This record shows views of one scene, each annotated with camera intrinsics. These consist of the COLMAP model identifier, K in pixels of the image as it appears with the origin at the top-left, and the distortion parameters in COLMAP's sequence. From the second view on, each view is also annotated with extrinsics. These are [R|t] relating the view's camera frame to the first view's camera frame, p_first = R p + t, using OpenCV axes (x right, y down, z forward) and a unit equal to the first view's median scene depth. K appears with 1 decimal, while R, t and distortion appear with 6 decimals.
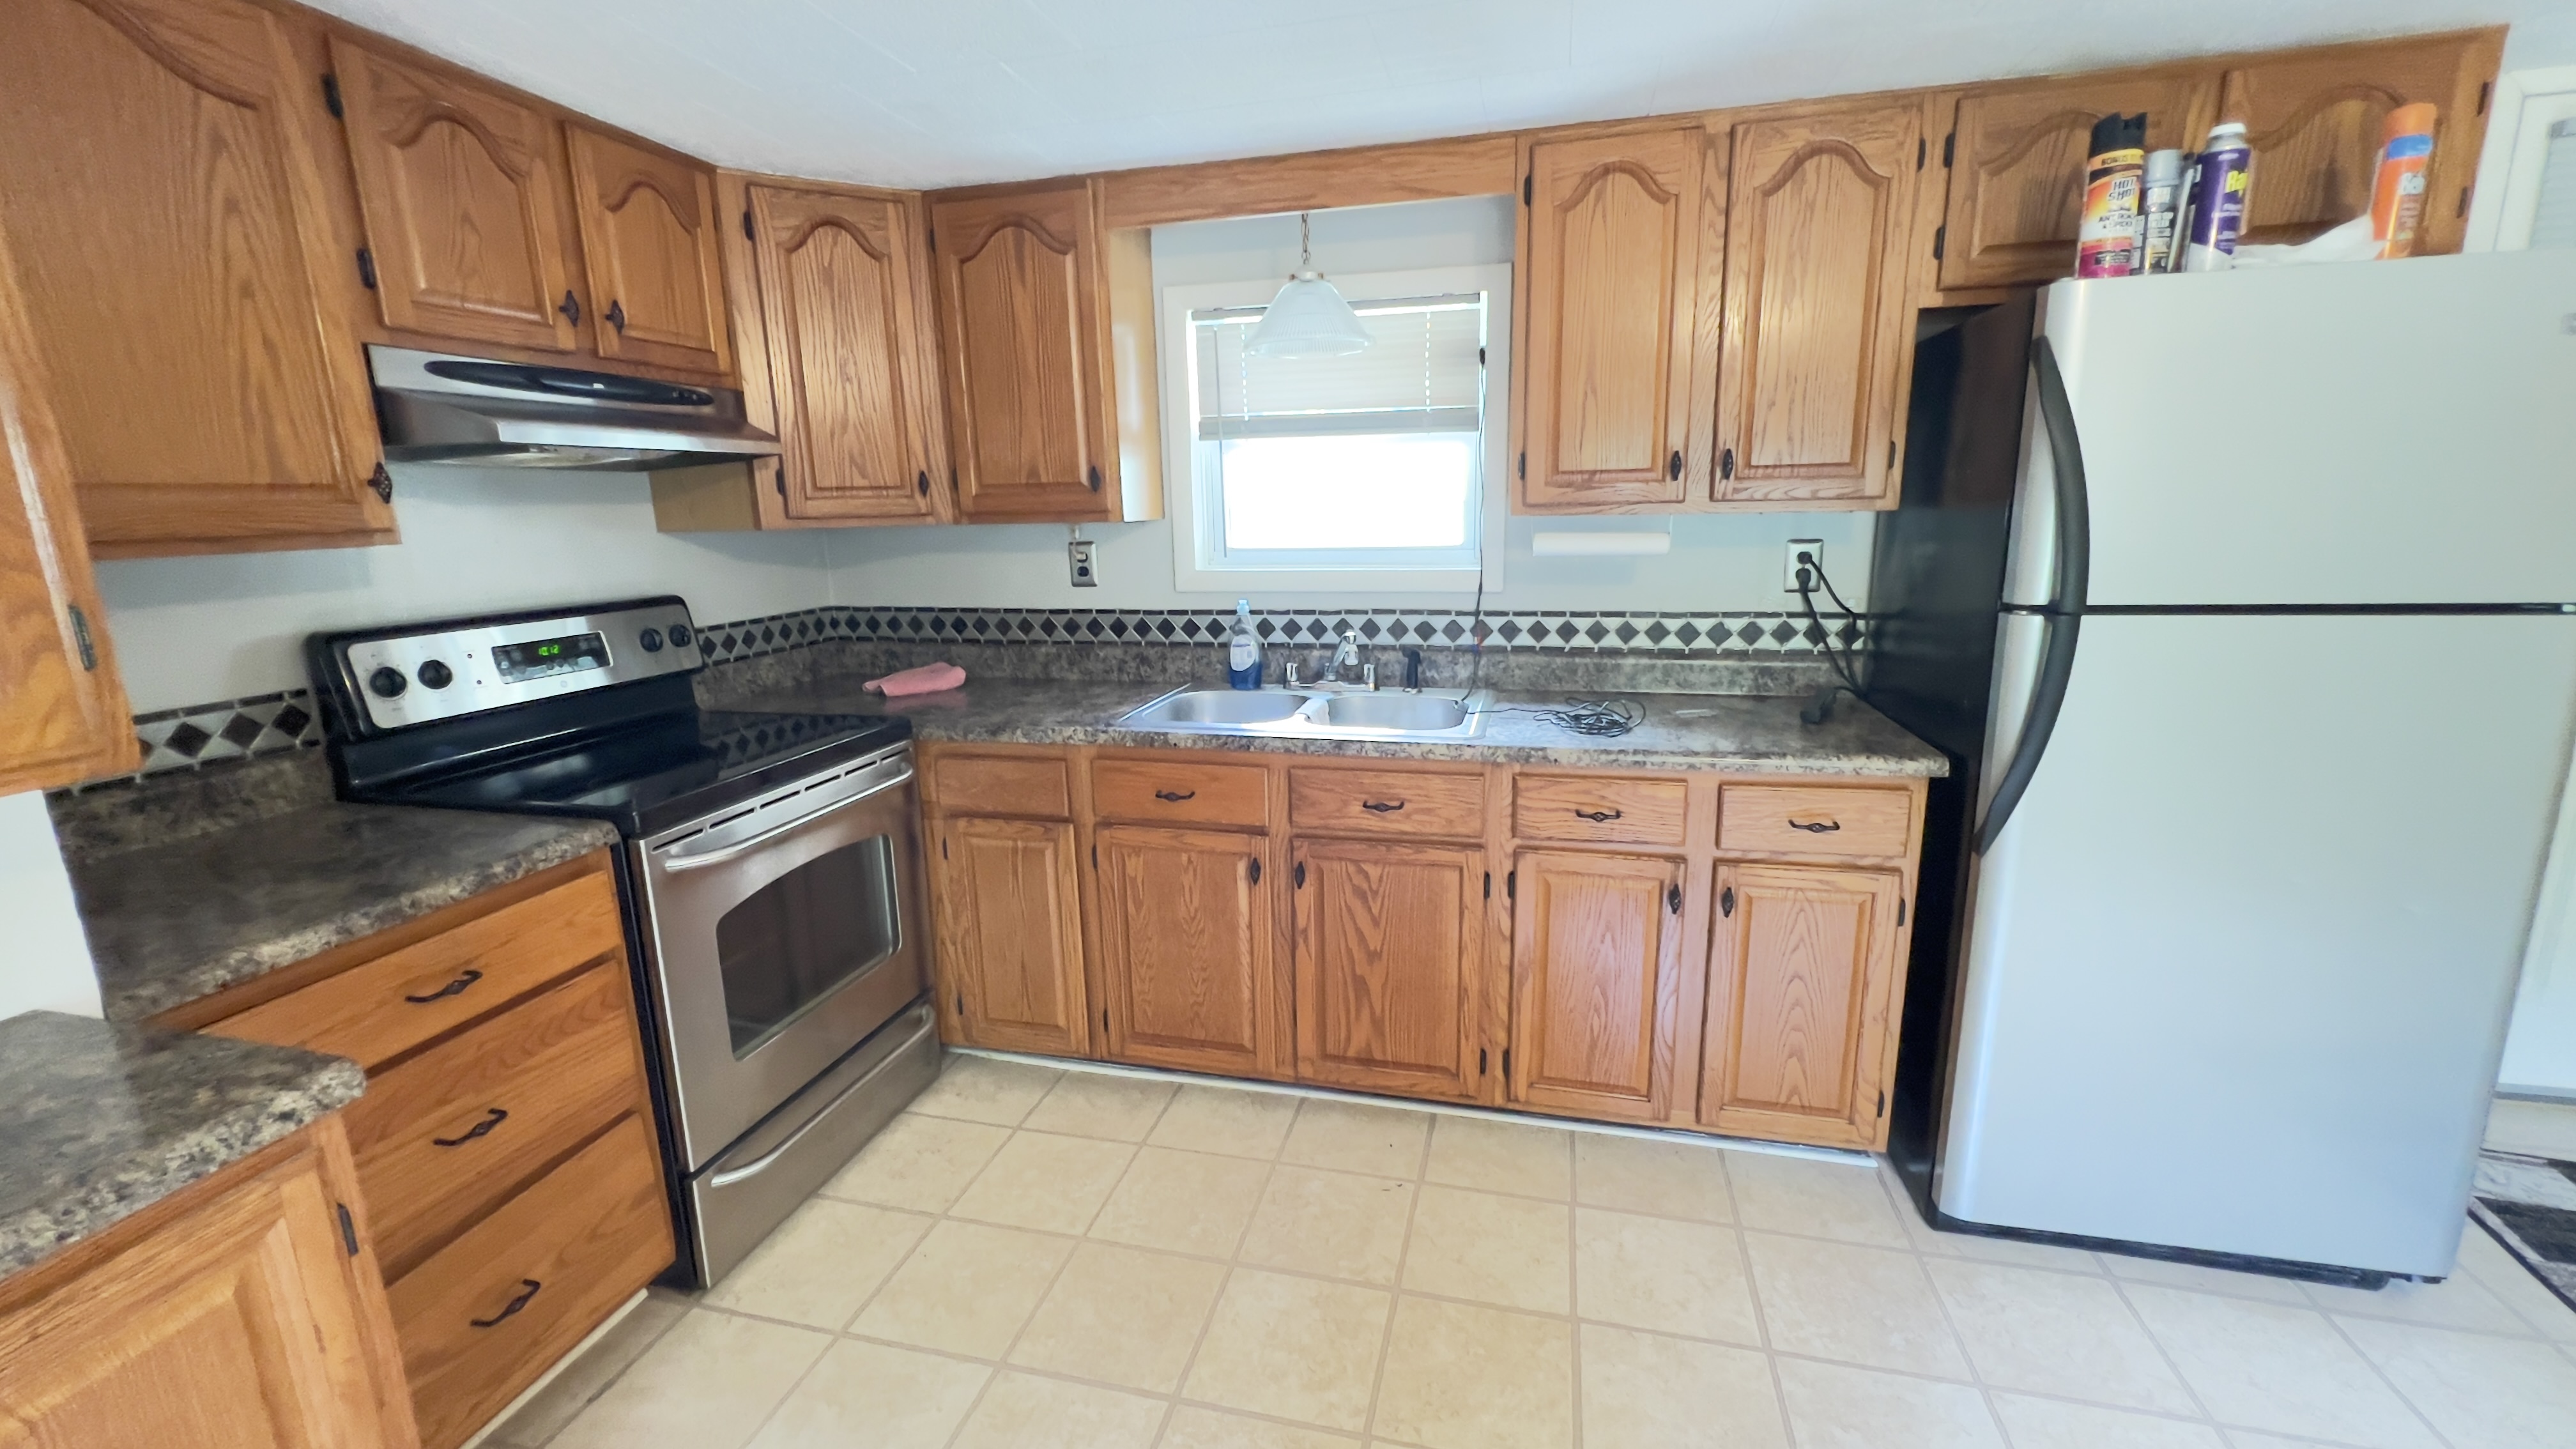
lens RADIAL K [[1036.9, 0, 1286.8], [0, 1036.9, 725.2], [0, 0, 1]] dist [-0.002605, 0.001144]
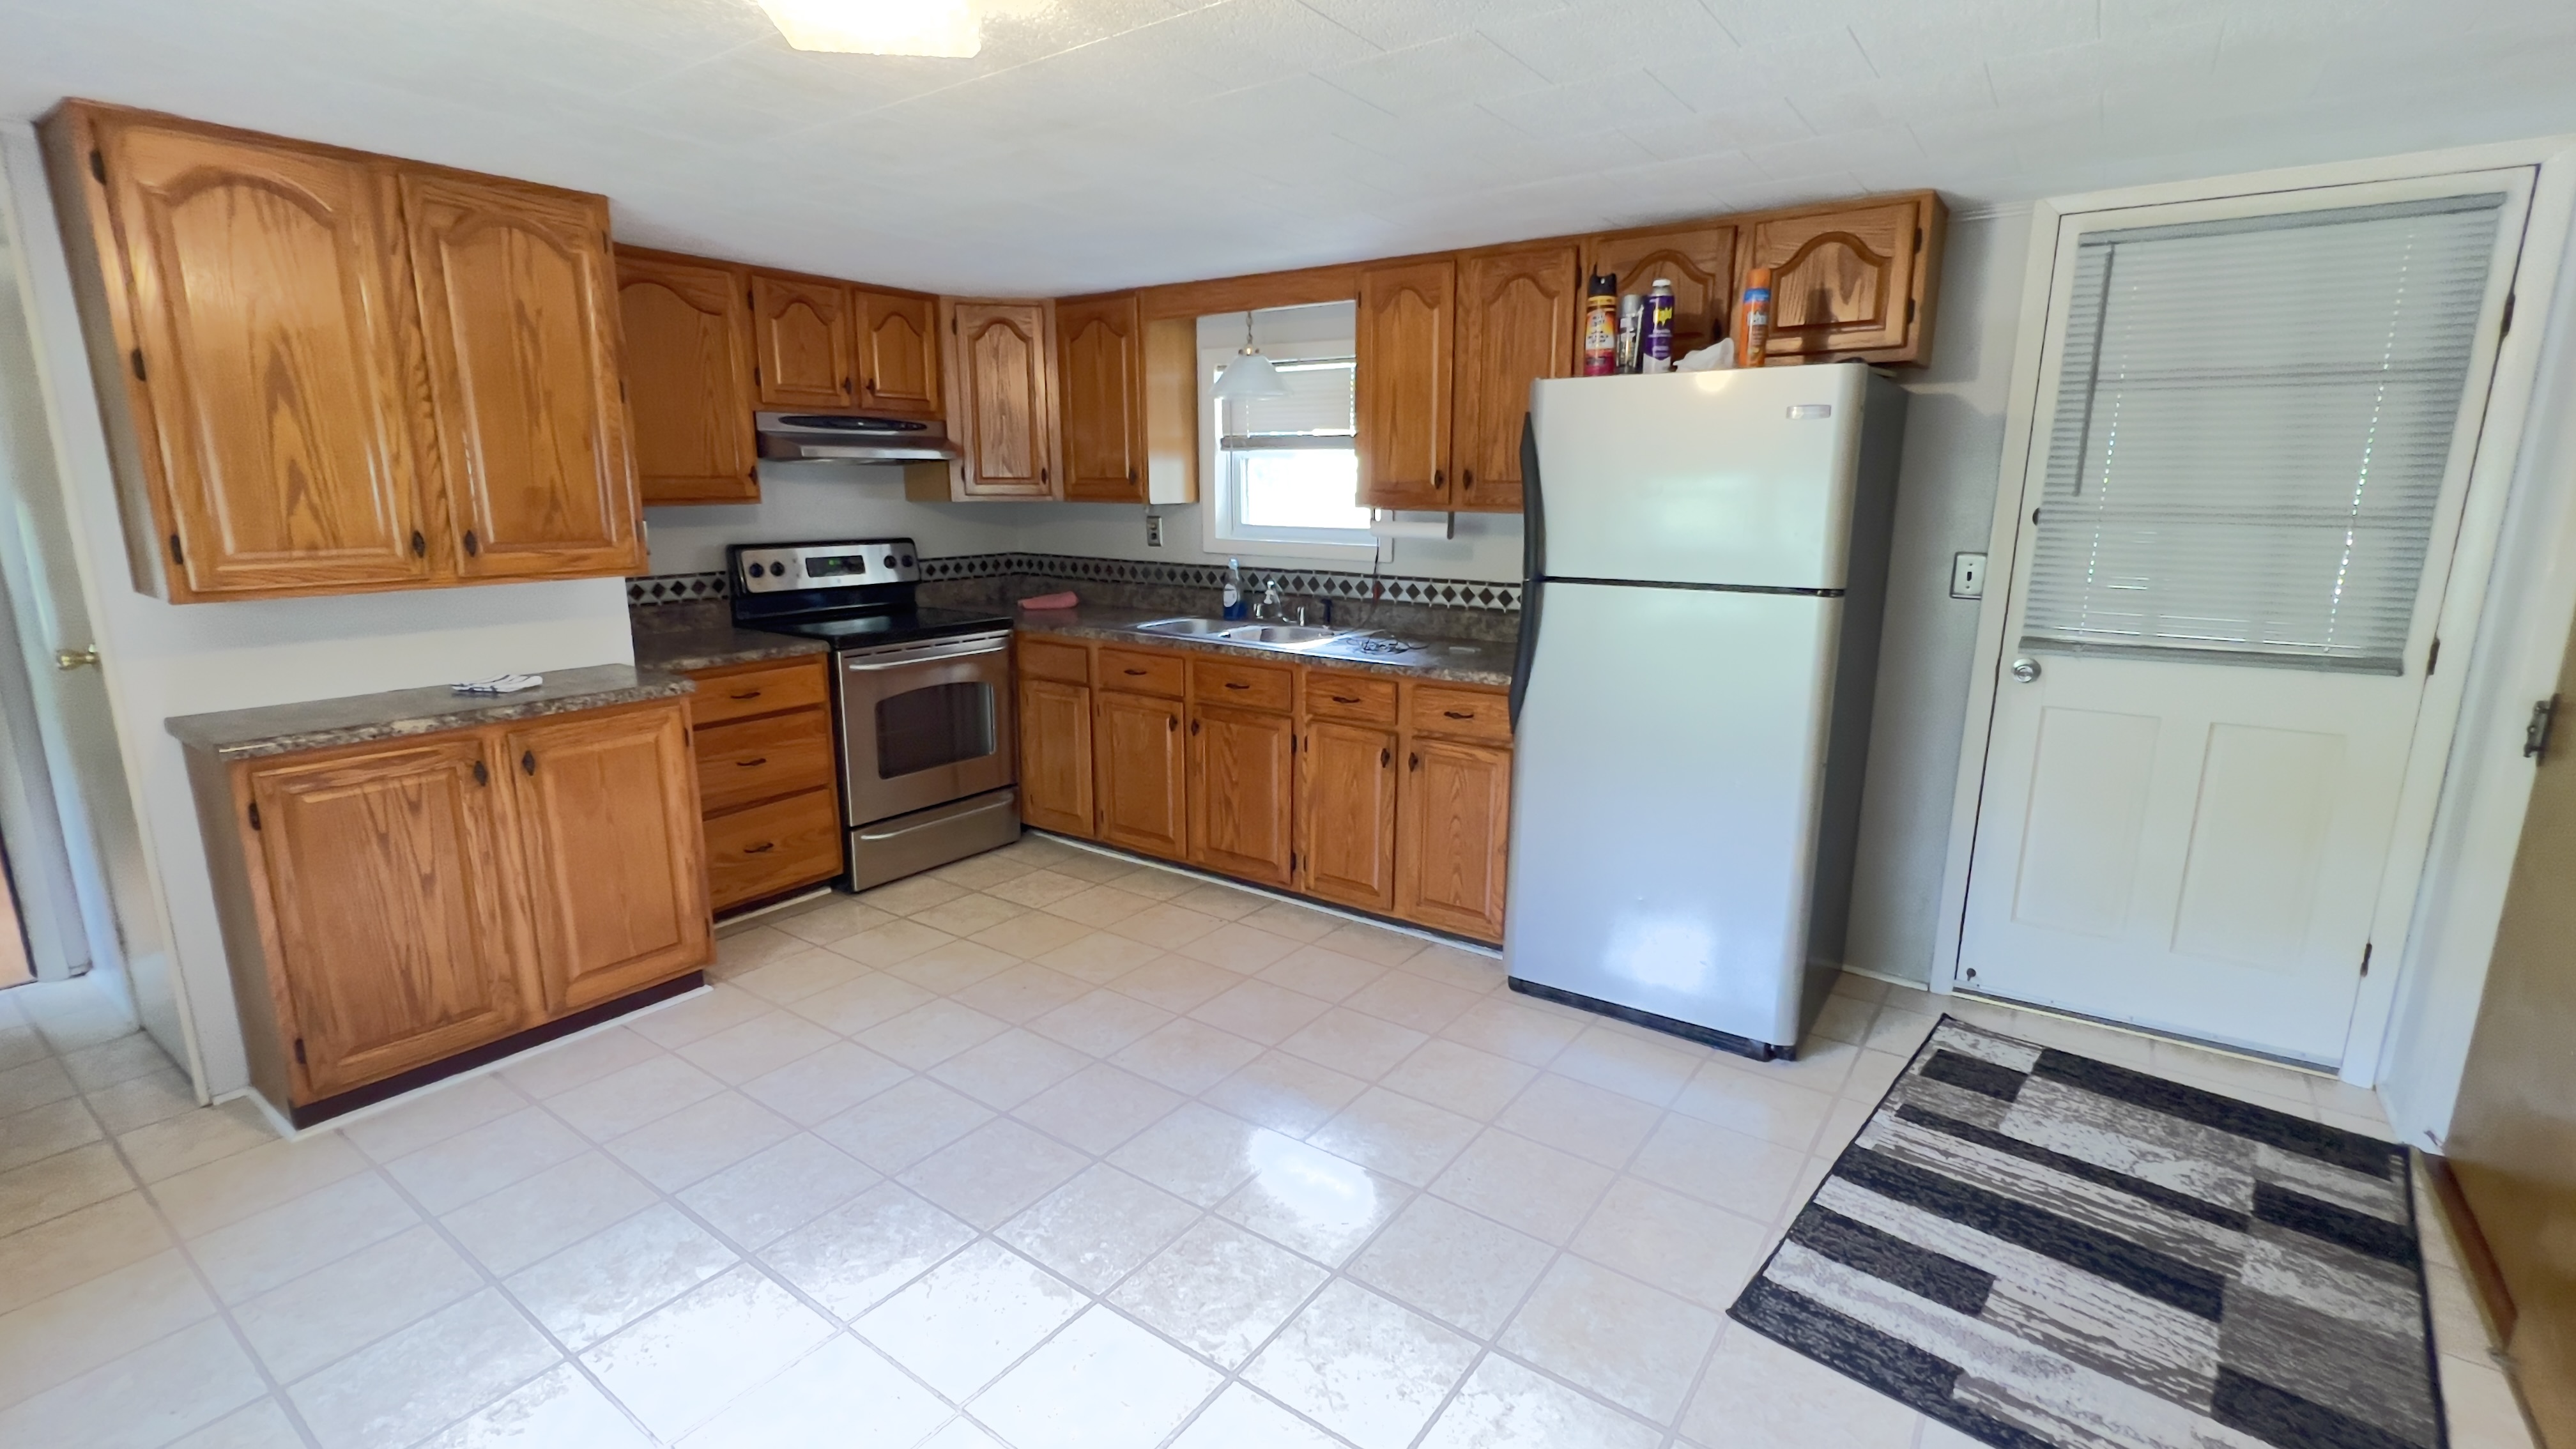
lens RADIAL K [[1140.1, 0, 1282.9], [0, 1140.1, 724.8], [0, 0, 1]] dist [0.003099, 0.000105]
pose [[0.929476, 0.102870, -0.354248, 0.768208], [-0.101623, 0.994576, 0.022177, 0.087892], [0.354608, 0.015386, 0.934888, -0.607309]]
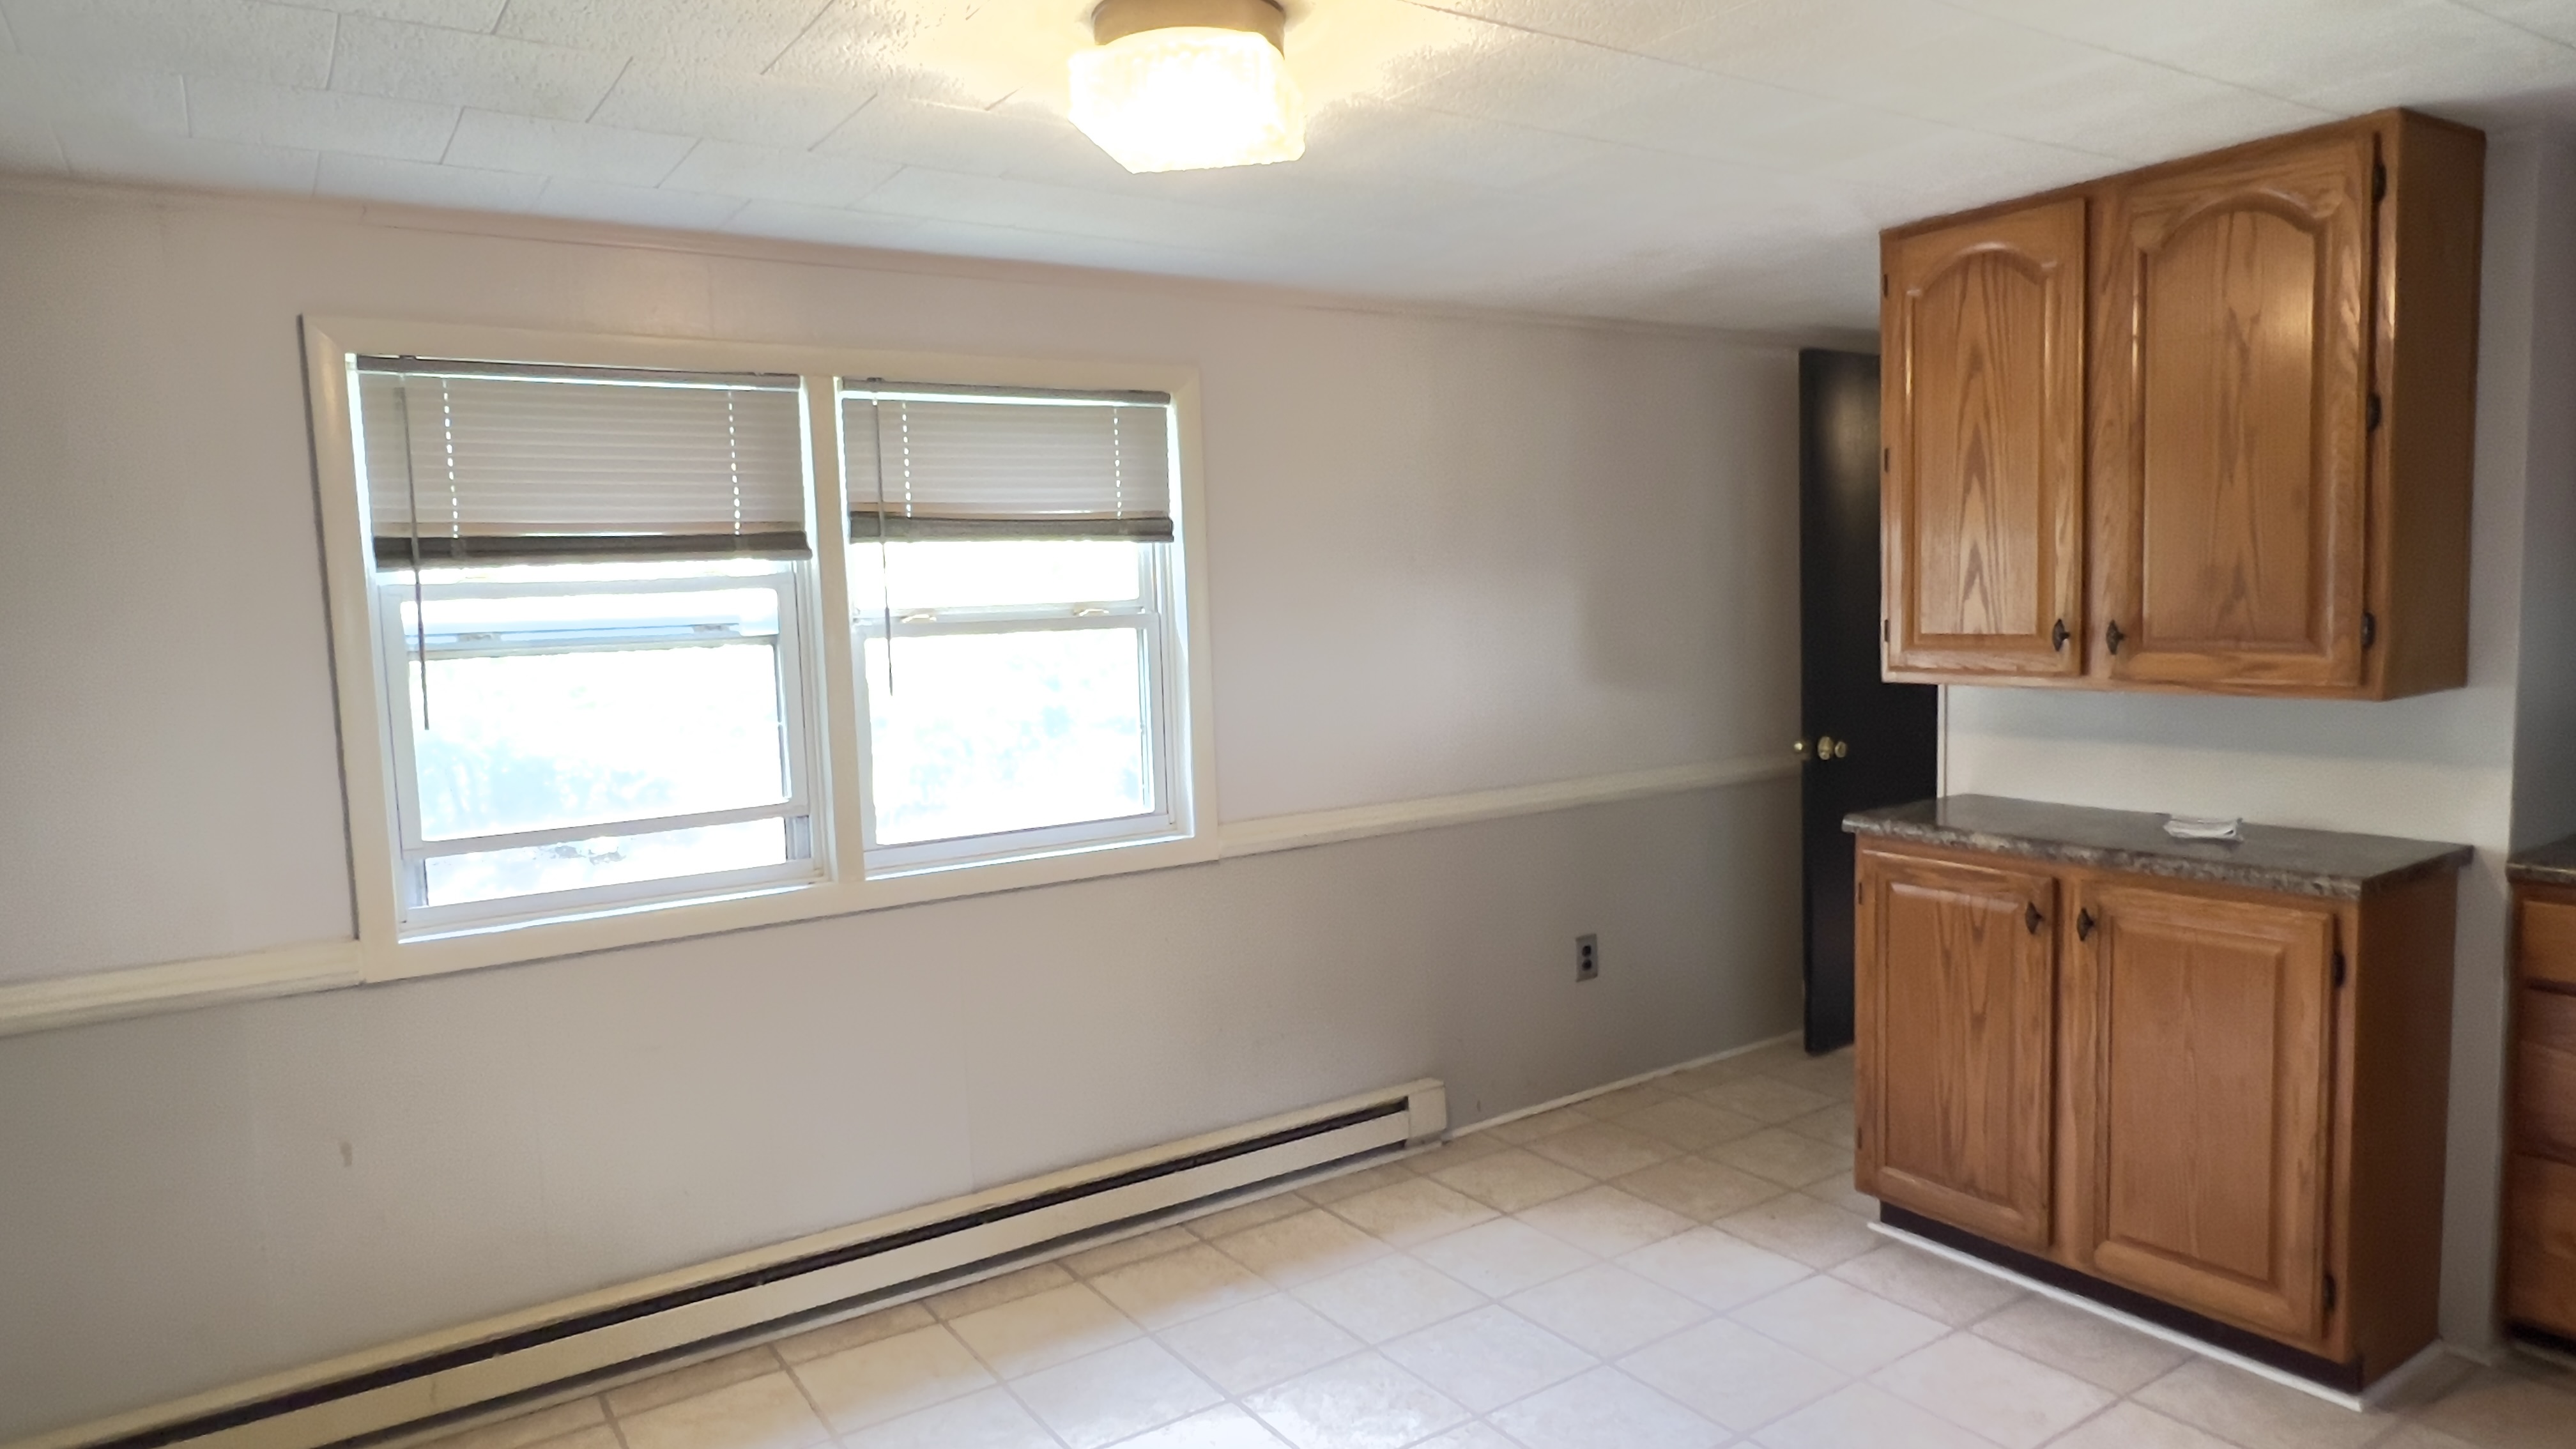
lens RADIAL K [[1558.3, 0, 1277.1], [0, 1558.3, 733.0], [0, 0, 1]] dist [0.007635, -0.003870]
pose [[-0.668138, 0.115024, -0.735092, 0.944243], [-0.111660, 0.961288, 0.251907, -0.159205], [0.735611, 0.250389, -0.629430, 0.529419]]
